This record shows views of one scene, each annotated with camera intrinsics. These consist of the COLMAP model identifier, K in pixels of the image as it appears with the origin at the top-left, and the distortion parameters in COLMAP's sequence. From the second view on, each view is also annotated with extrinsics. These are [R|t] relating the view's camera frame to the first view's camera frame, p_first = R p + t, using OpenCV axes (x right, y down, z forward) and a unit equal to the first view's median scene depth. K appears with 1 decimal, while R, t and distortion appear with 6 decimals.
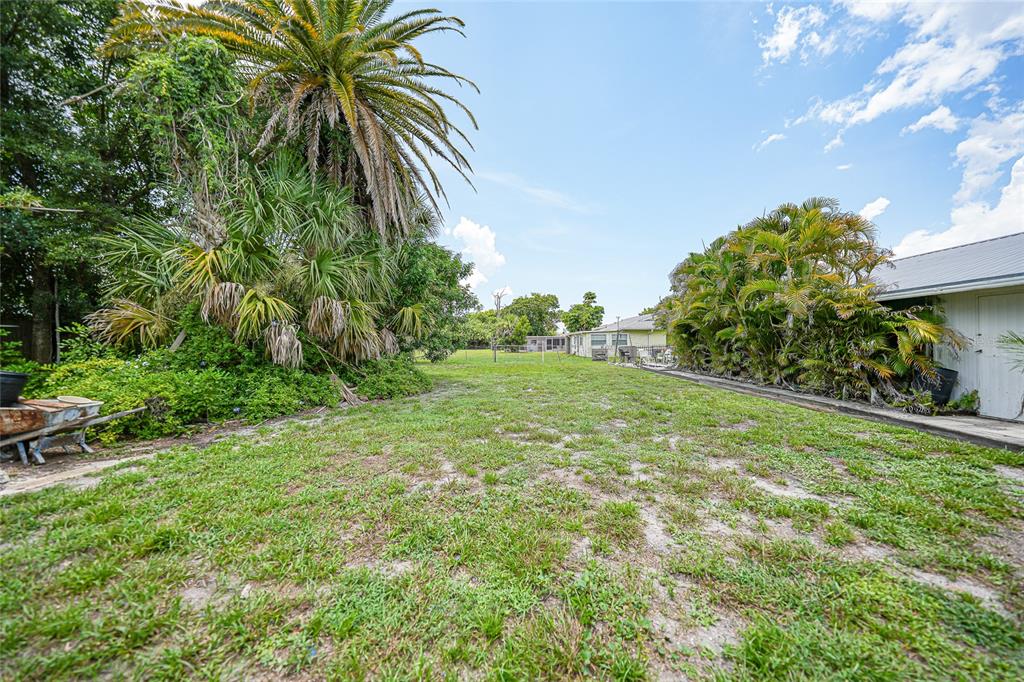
lens RADIAL K [[354.1, 0, 513.0], [0, 354.1, 342.9], [0, 0, 1]] dist [-0.025769, 0.006221]
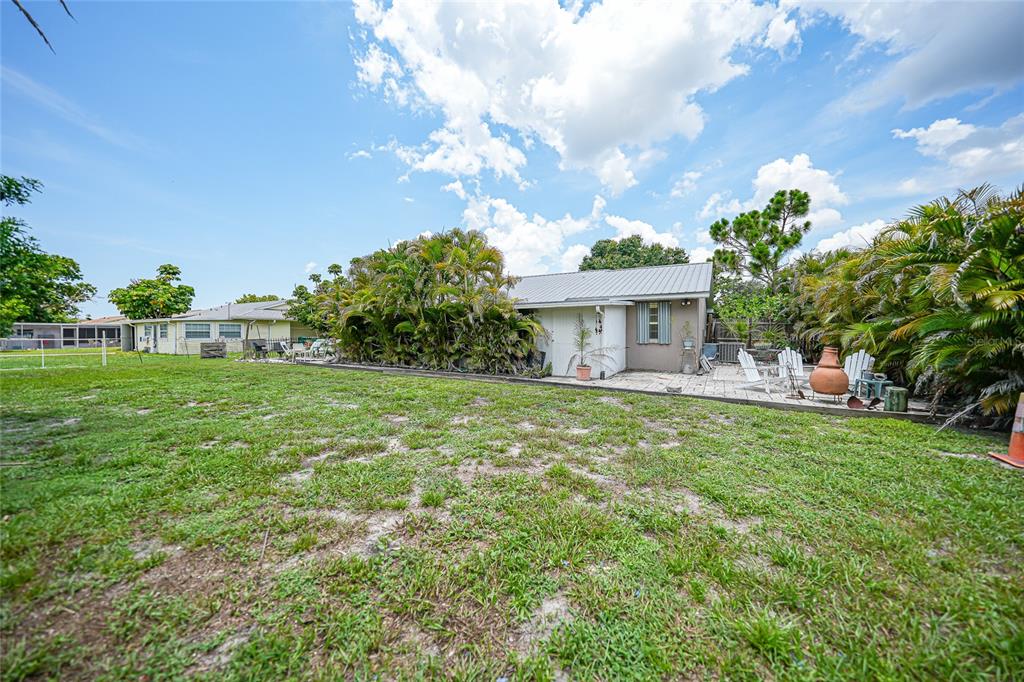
lens RADIAL K [[354.1, 0, 513.0], [0, 354.1, 342.9], [0, 0, 1]] dist [-0.025769, 0.006221]
pose [[0.503550, -0.015143, 0.863833, -0.290493], [-0.003677, 0.999800, 0.019671, 0.000332], [-0.863958, -0.013082, 0.503394, 0.183423]]
